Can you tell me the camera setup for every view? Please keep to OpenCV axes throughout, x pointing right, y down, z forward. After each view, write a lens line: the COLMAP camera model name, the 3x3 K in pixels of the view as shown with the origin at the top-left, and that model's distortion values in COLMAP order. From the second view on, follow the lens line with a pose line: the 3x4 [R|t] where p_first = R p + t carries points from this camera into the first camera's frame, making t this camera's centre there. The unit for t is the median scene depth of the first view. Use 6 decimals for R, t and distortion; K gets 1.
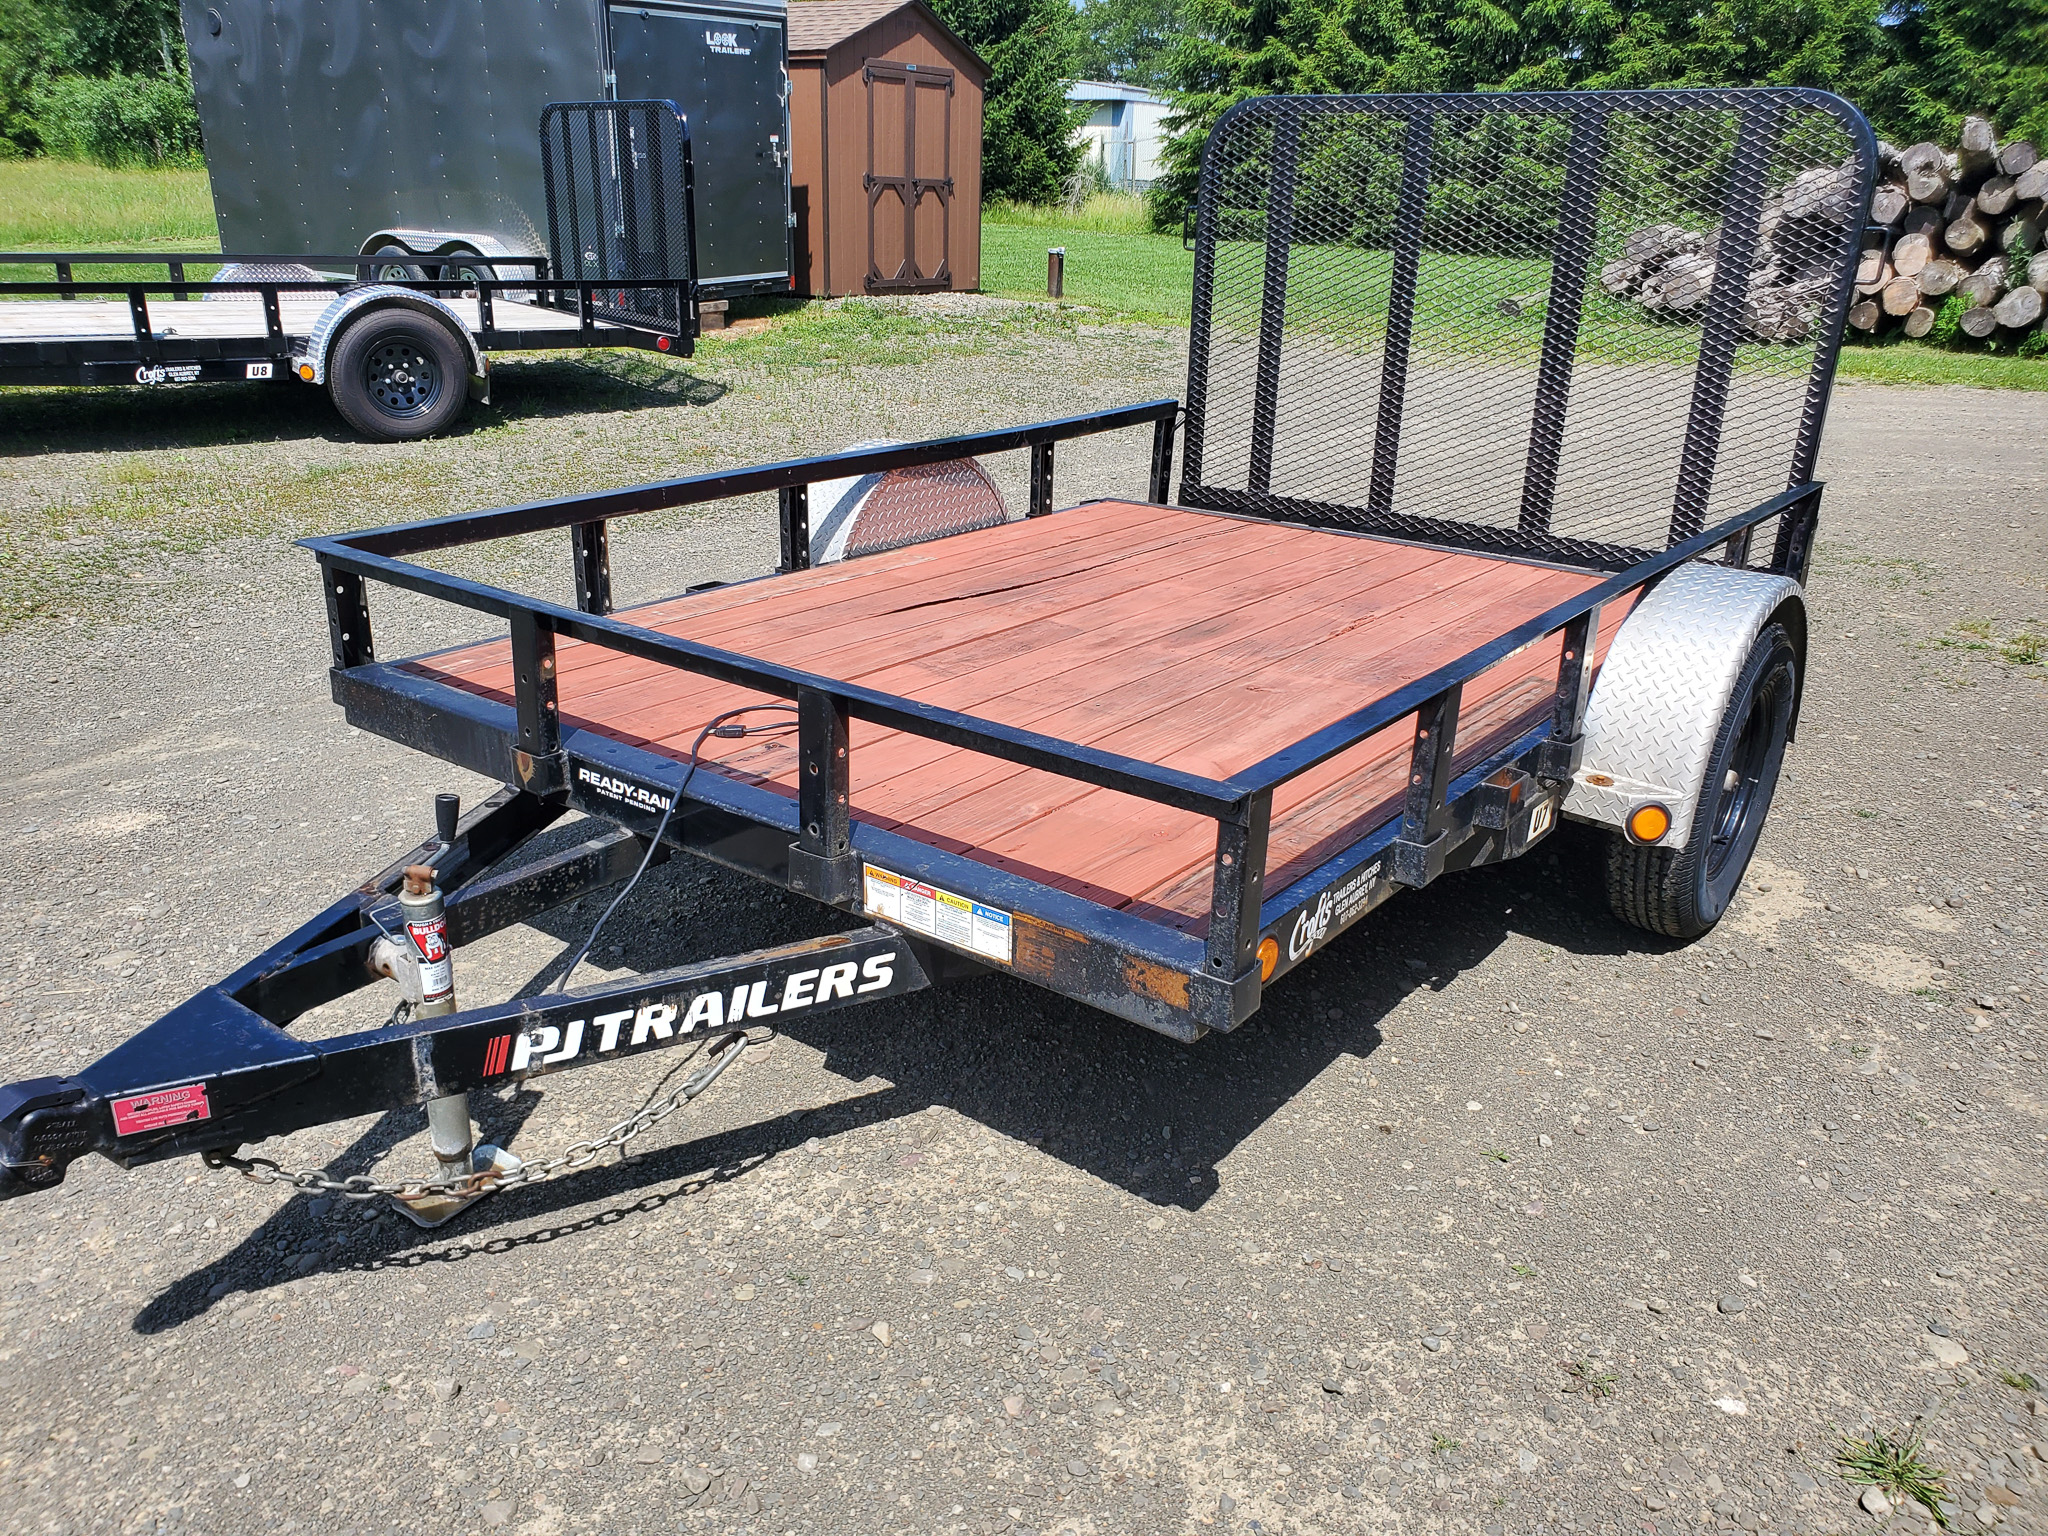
lens RADIAL K [[1580.3, 0, 1033.9], [0, 1580.3, 770.9], [0, 0, 1]] dist [0.010659, 0.005665]
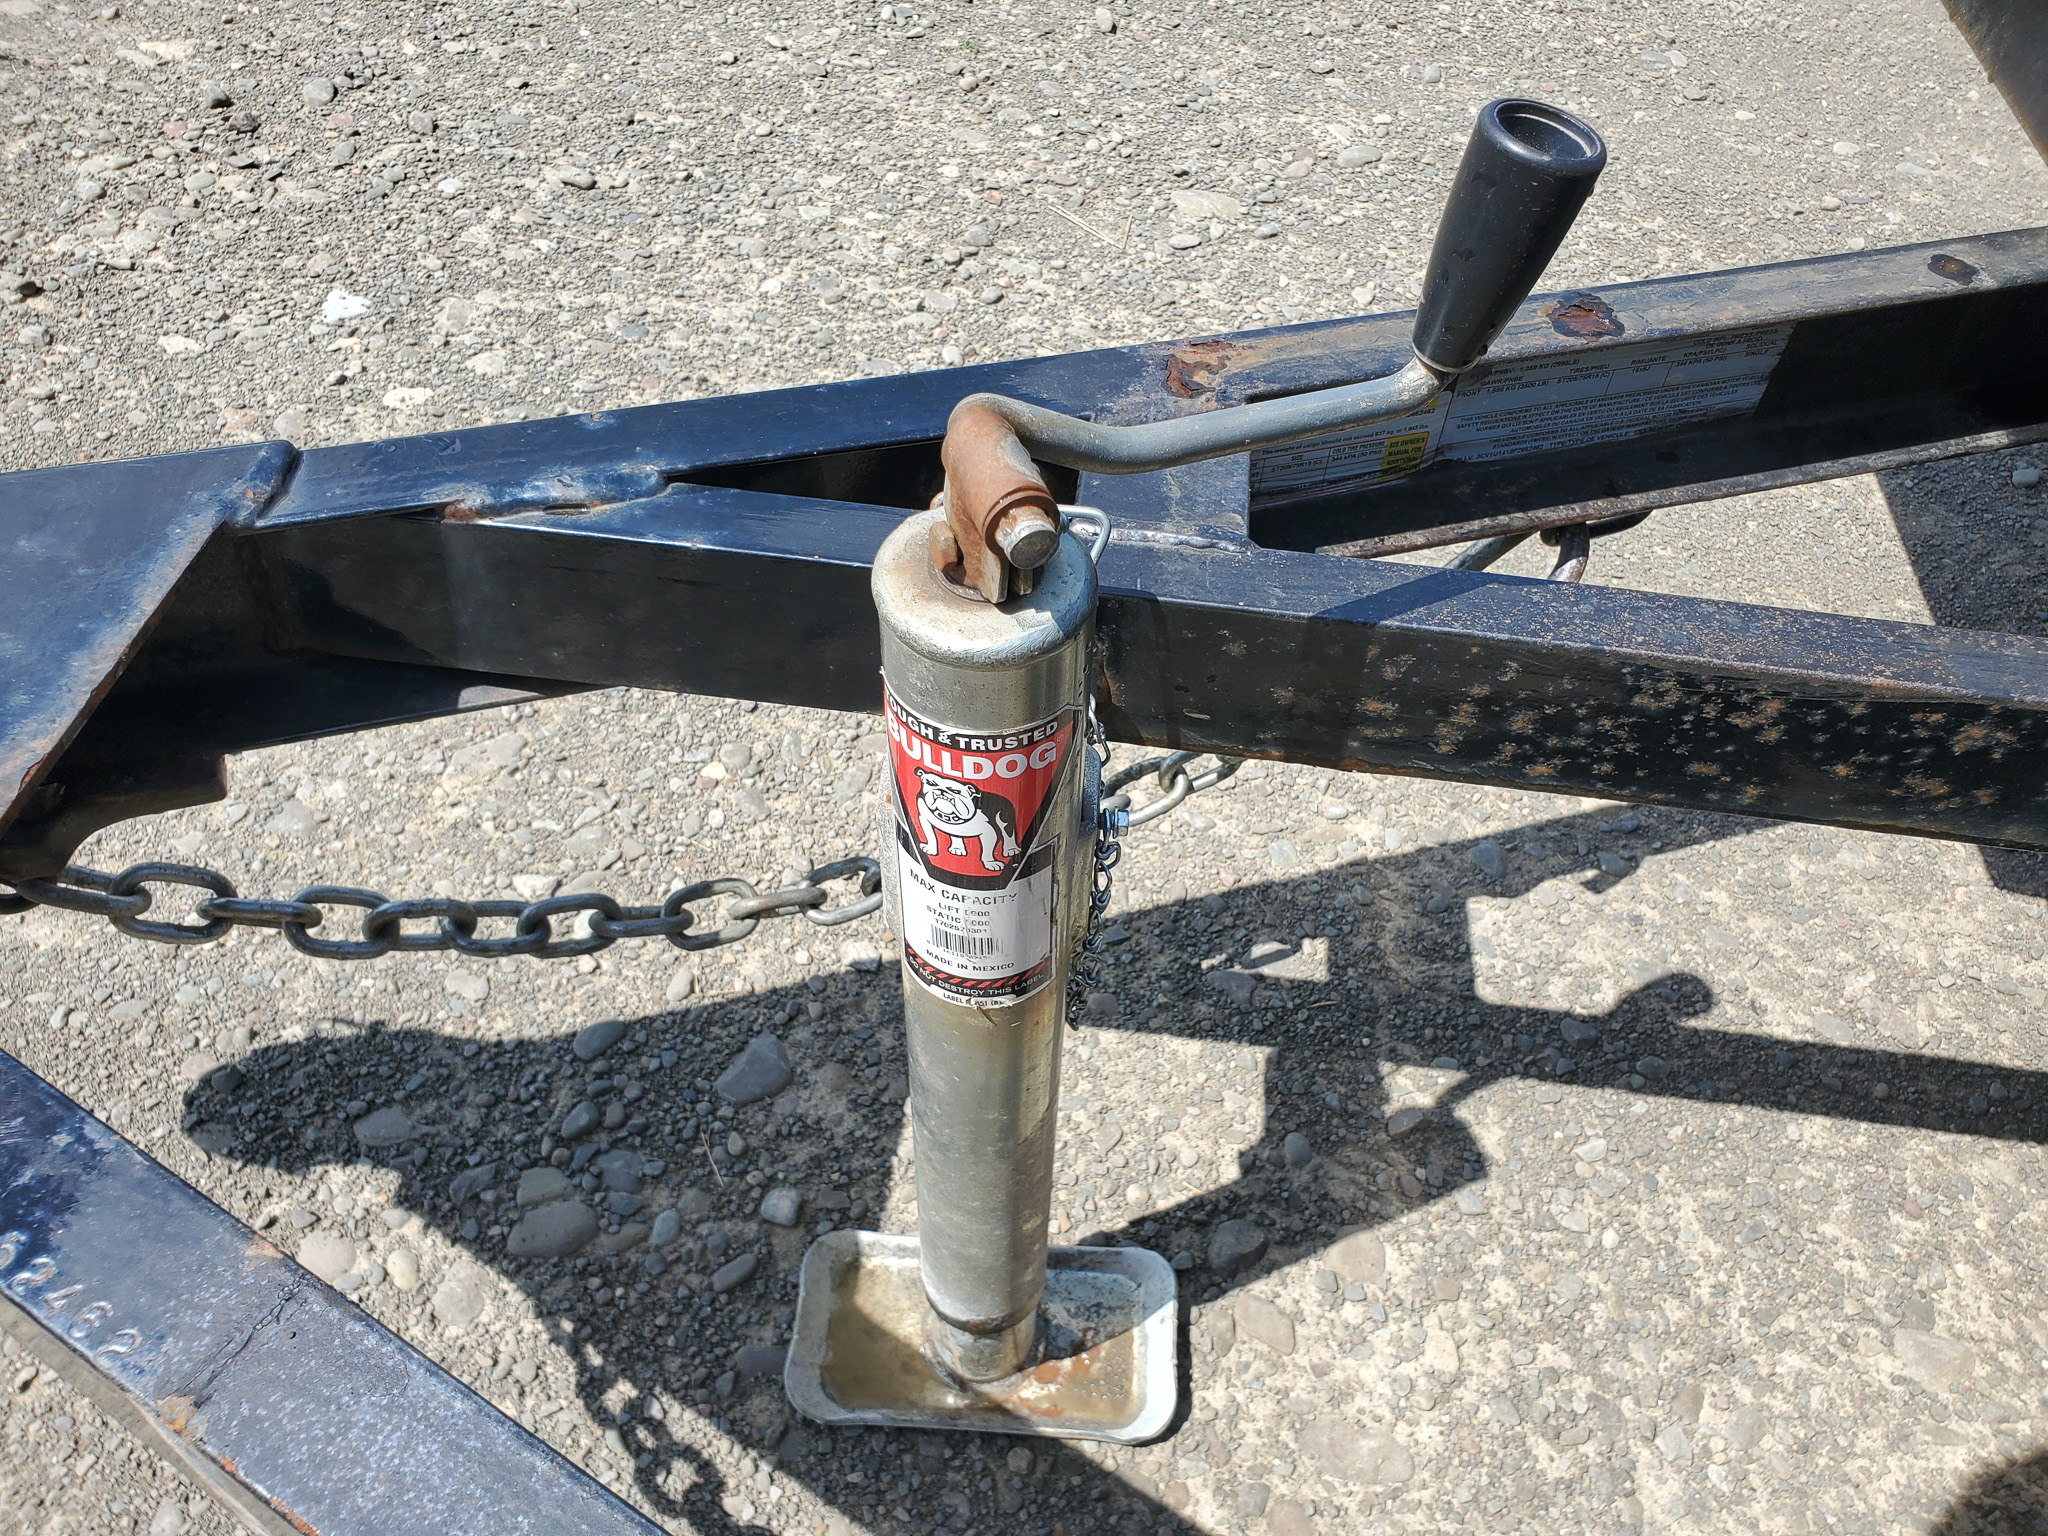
lens RADIAL K [[1580.3, 0, 1033.9], [0, 1580.3, 770.9], [0, 0, 1]] dist [0.010659, 0.005665]
pose [[0.484383, 0.648346, -0.587384, -0.181272], [-0.343088, 0.758399, 0.554185, -0.005756], [0.804775, -0.066913, 0.589796, 0.616092]]
